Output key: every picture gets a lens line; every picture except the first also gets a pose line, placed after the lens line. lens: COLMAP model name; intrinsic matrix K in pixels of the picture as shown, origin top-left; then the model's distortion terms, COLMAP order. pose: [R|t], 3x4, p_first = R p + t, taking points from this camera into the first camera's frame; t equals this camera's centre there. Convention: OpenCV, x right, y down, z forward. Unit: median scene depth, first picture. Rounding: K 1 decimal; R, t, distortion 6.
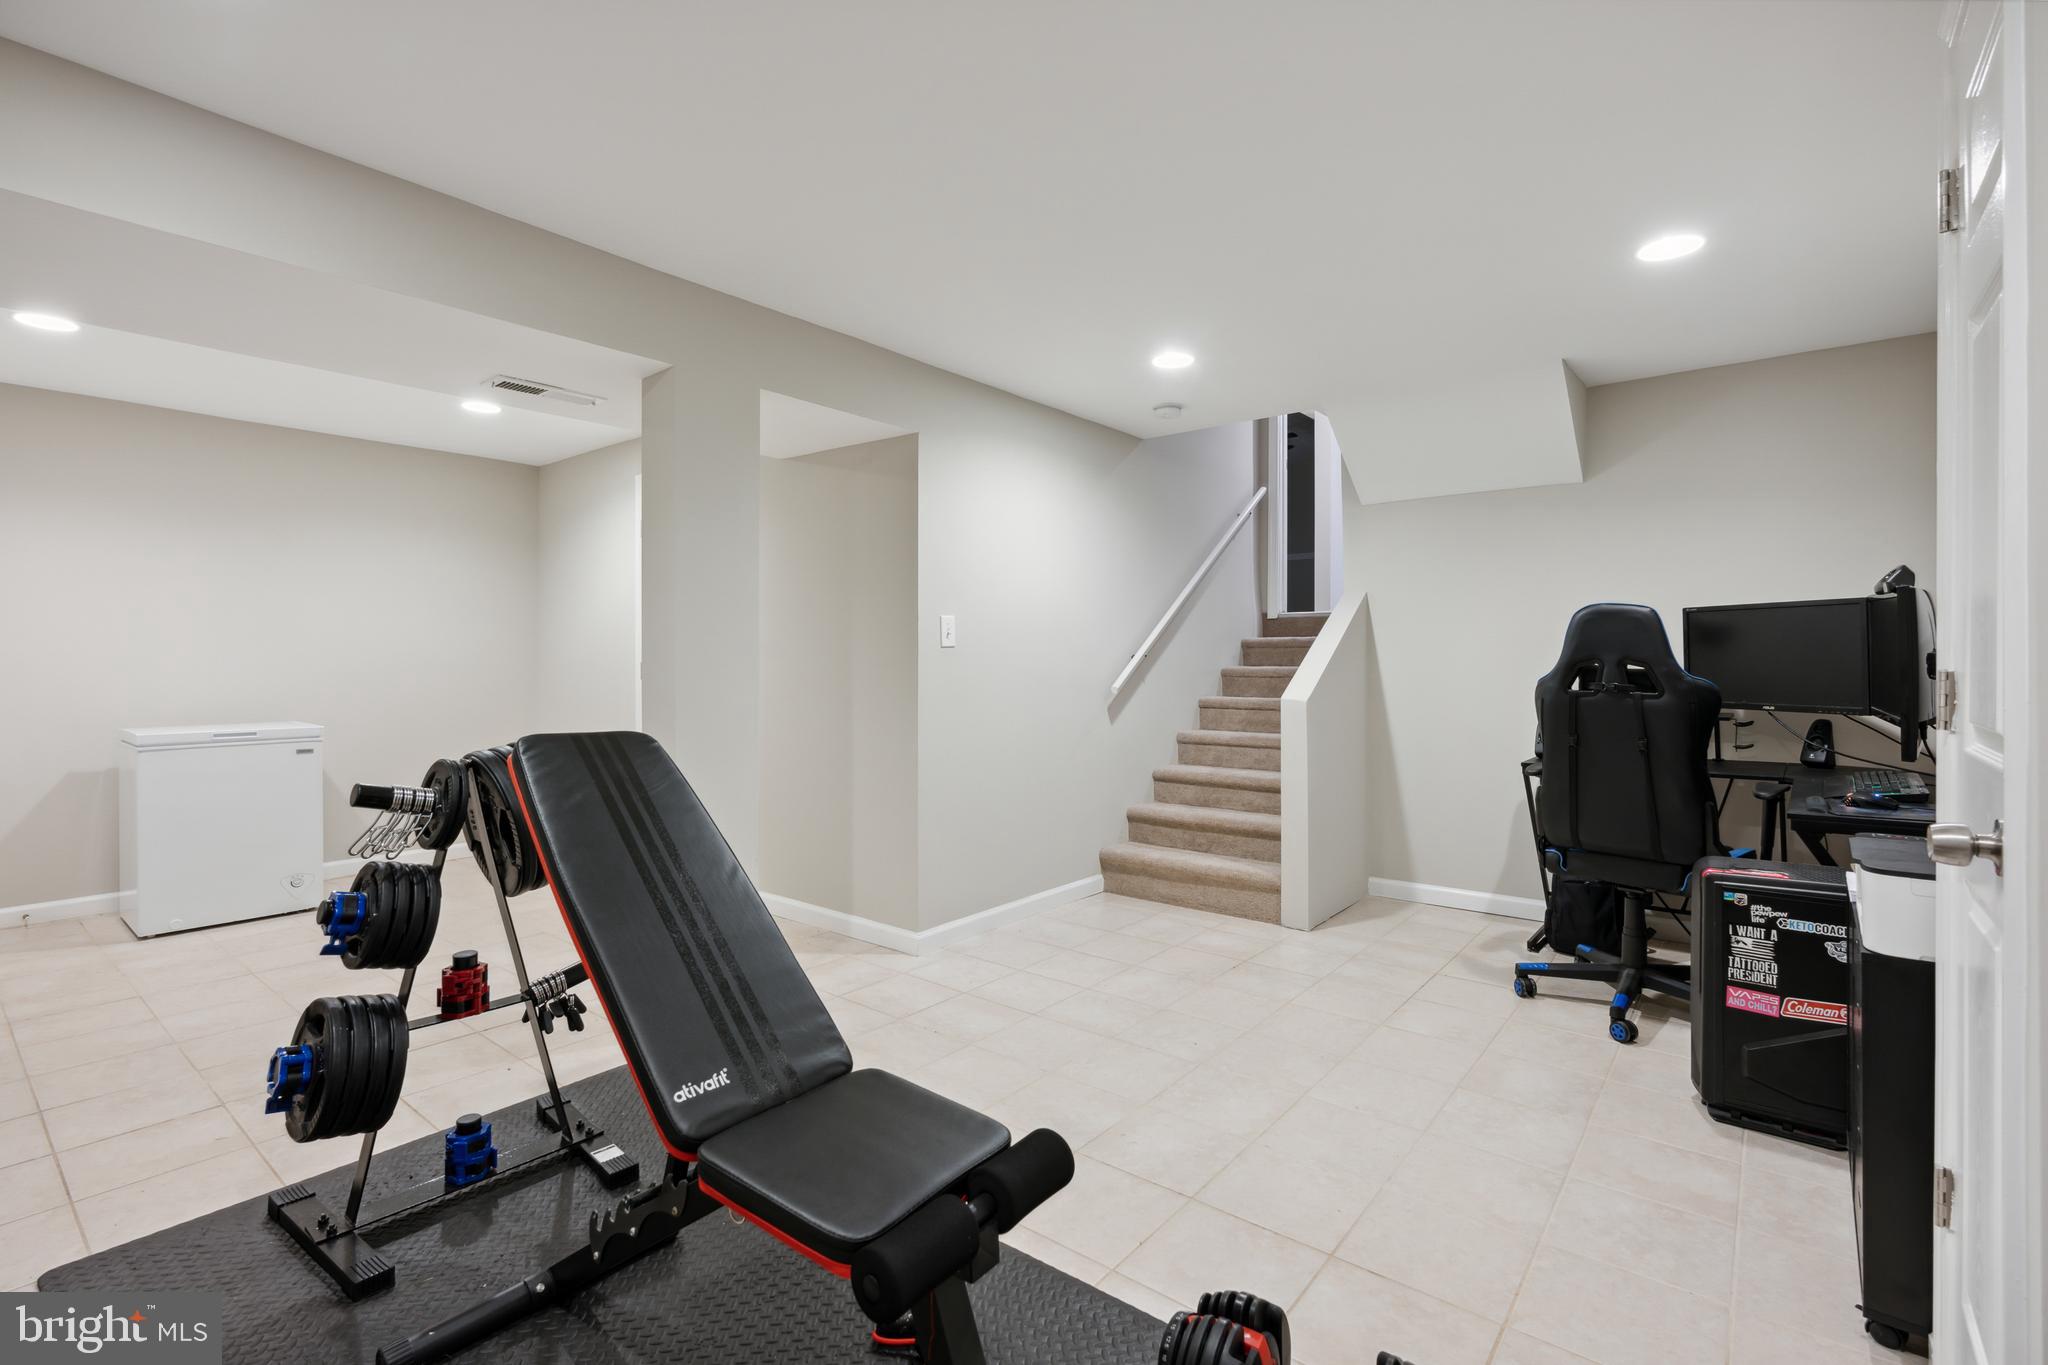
lens RADIAL K [[941.8, 0, 1025.3], [0, 941.8, 658.0], [0, 0, 1]] dist [-0.004088, 0.000886]
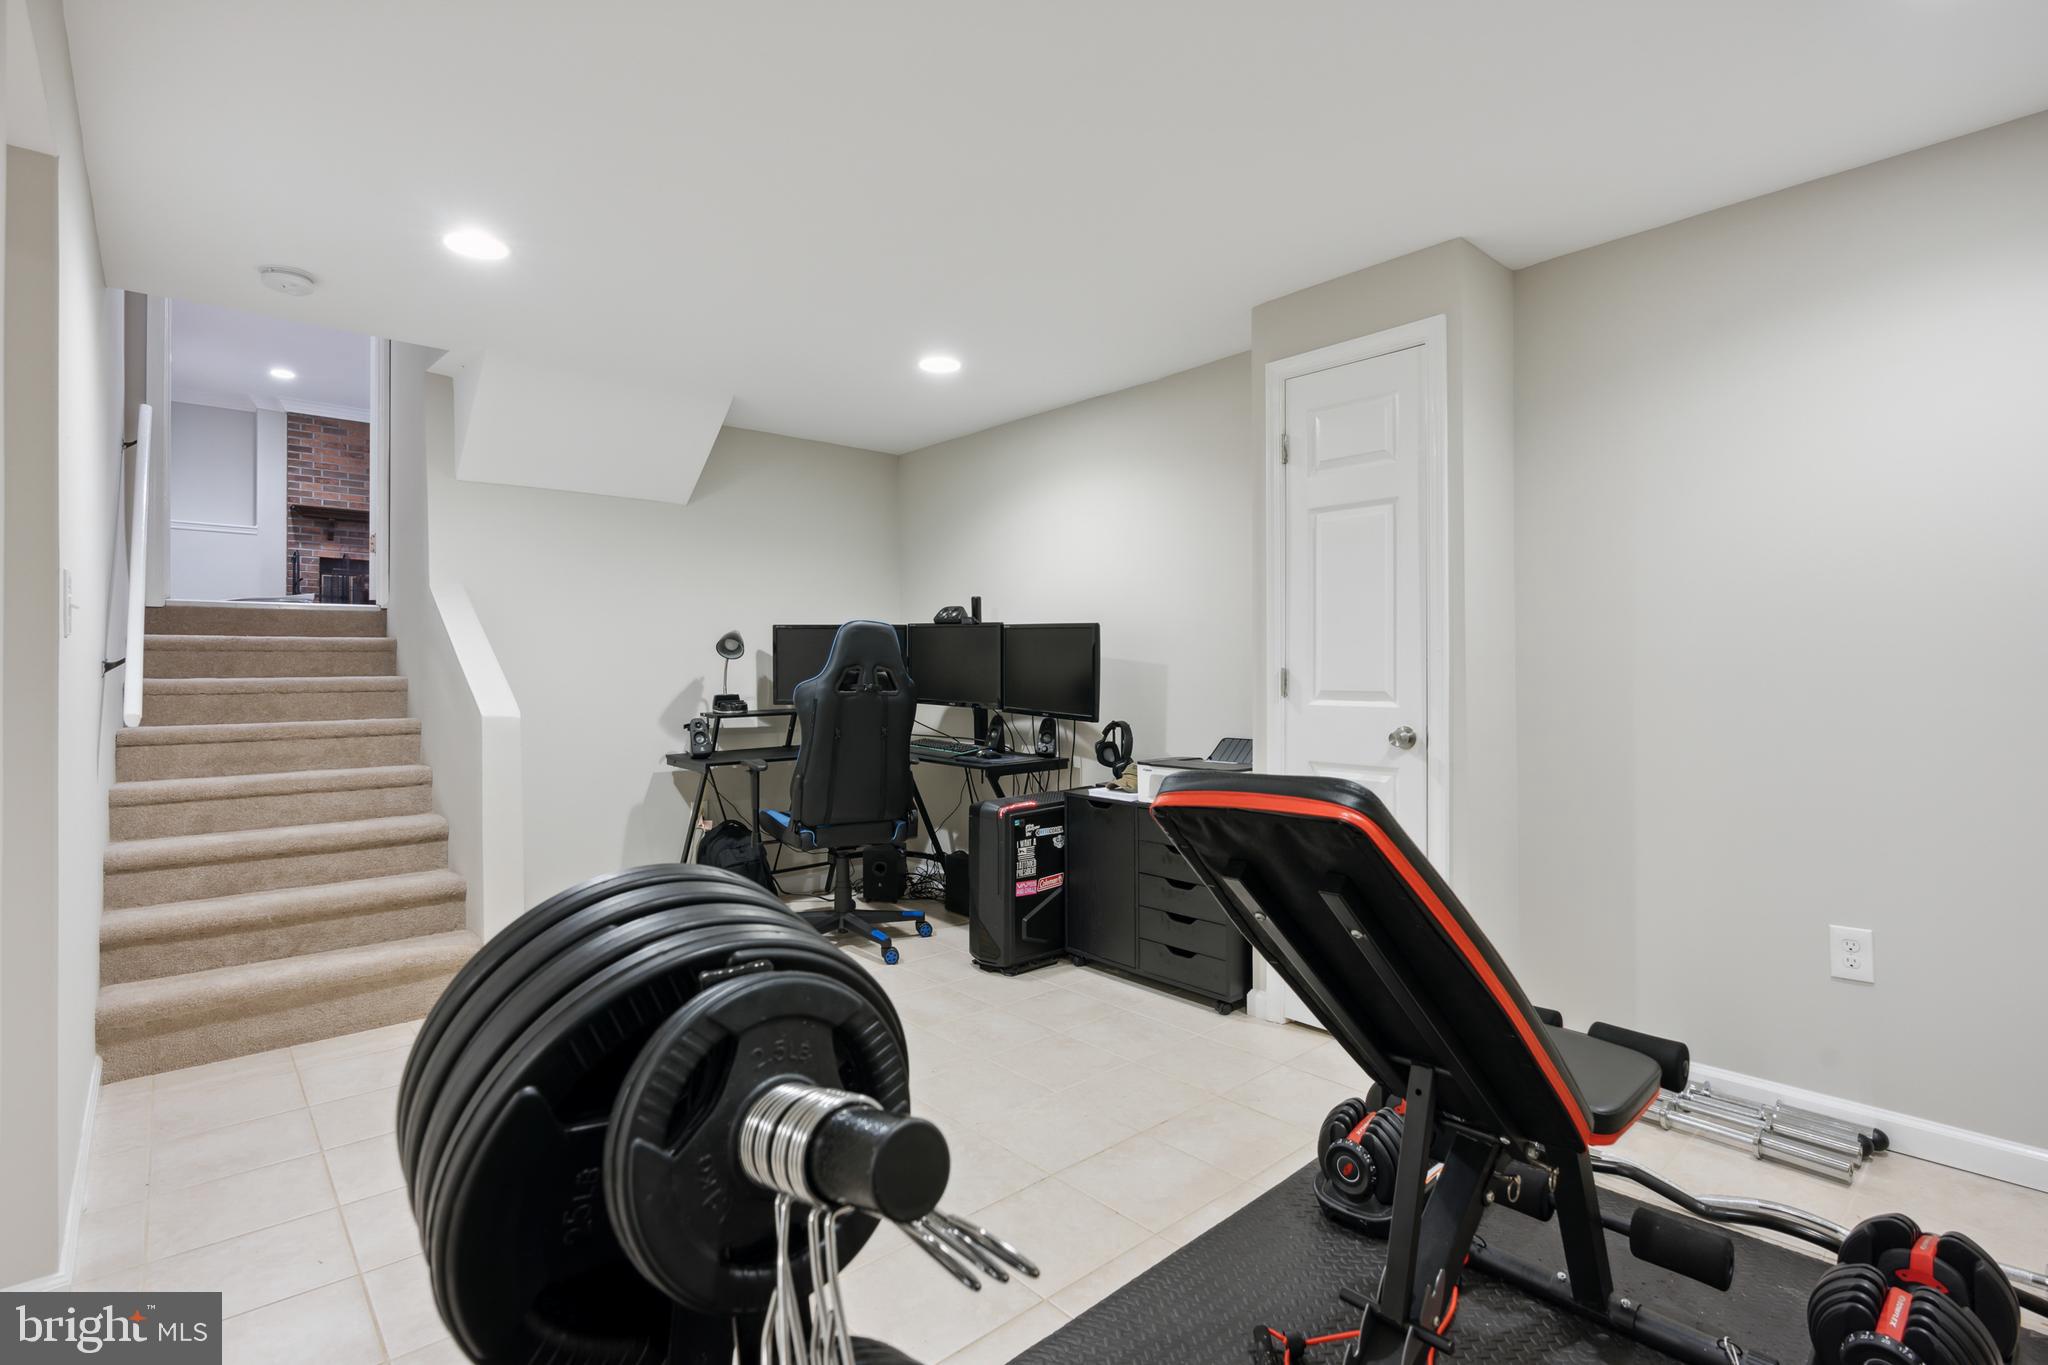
lens RADIAL K [[964.8, 0, 1016.5], [0, 964.8, 659.5], [0, 0, 1]] dist [-0.004451, -0.000160]
pose [[0.165226, 0.011878, 0.986184, -0.769612], [0.001896, 0.999922, -0.012361, 0.012165], [-0.986254, 0.003912, 0.165191, 0.742800]]
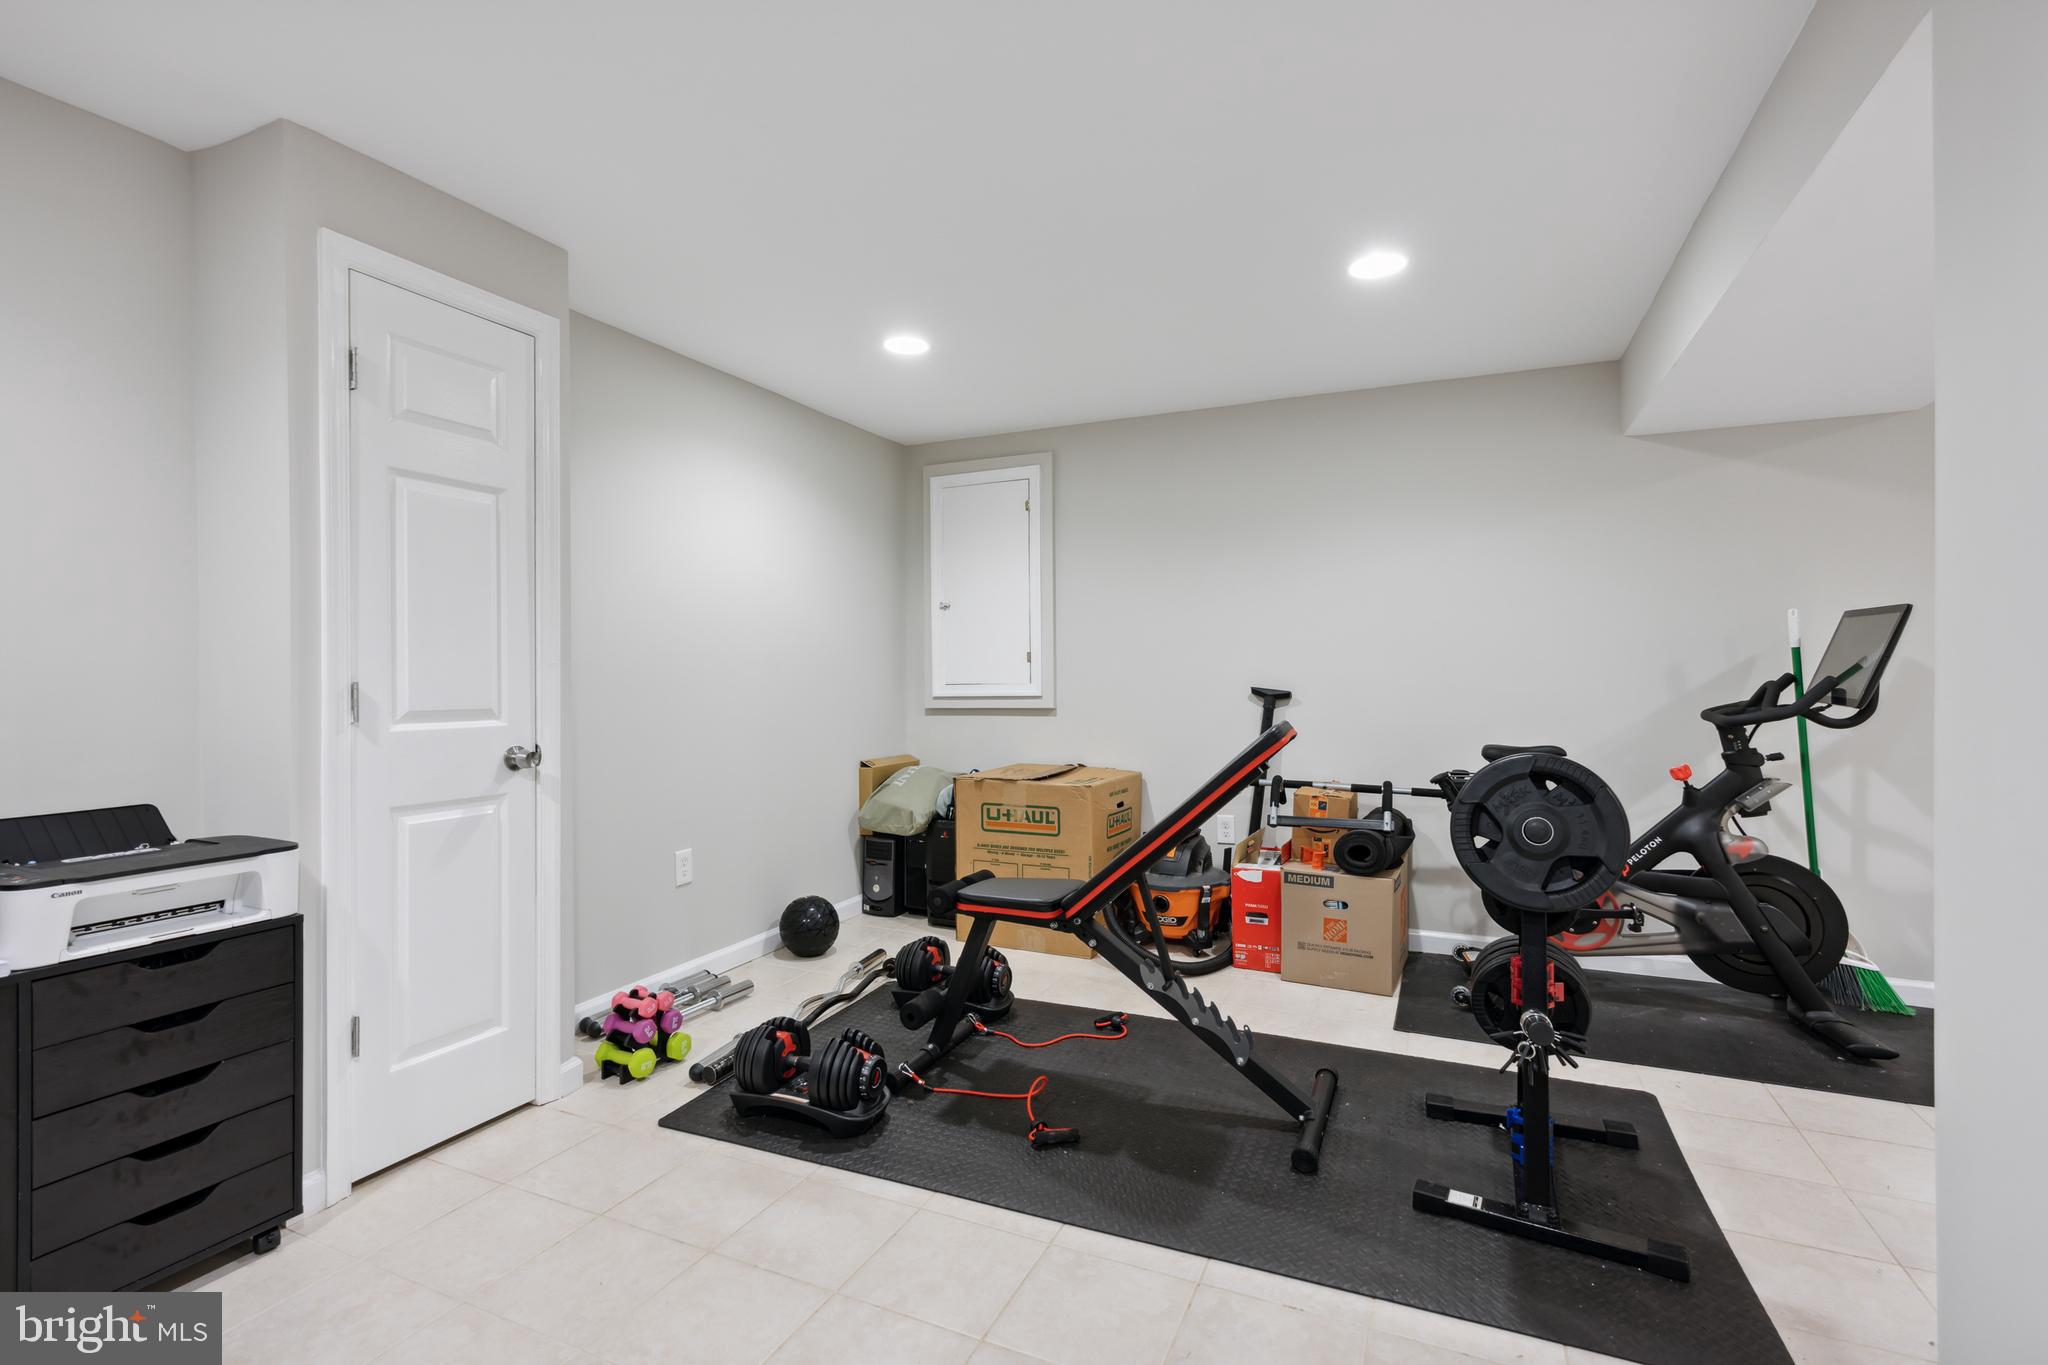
lens RADIAL K [[945.7, 0, 1029.4], [0, 945.7, 678.8], [0, 0, 1]] dist [-0.001770, 0.000570]
pose [[-0.968317, 0.009533, -0.249544, 0.187282], [0.008916, 0.999954, 0.003604, 0.007346], [0.249567, 0.001265, -0.968357, 1.629527]]
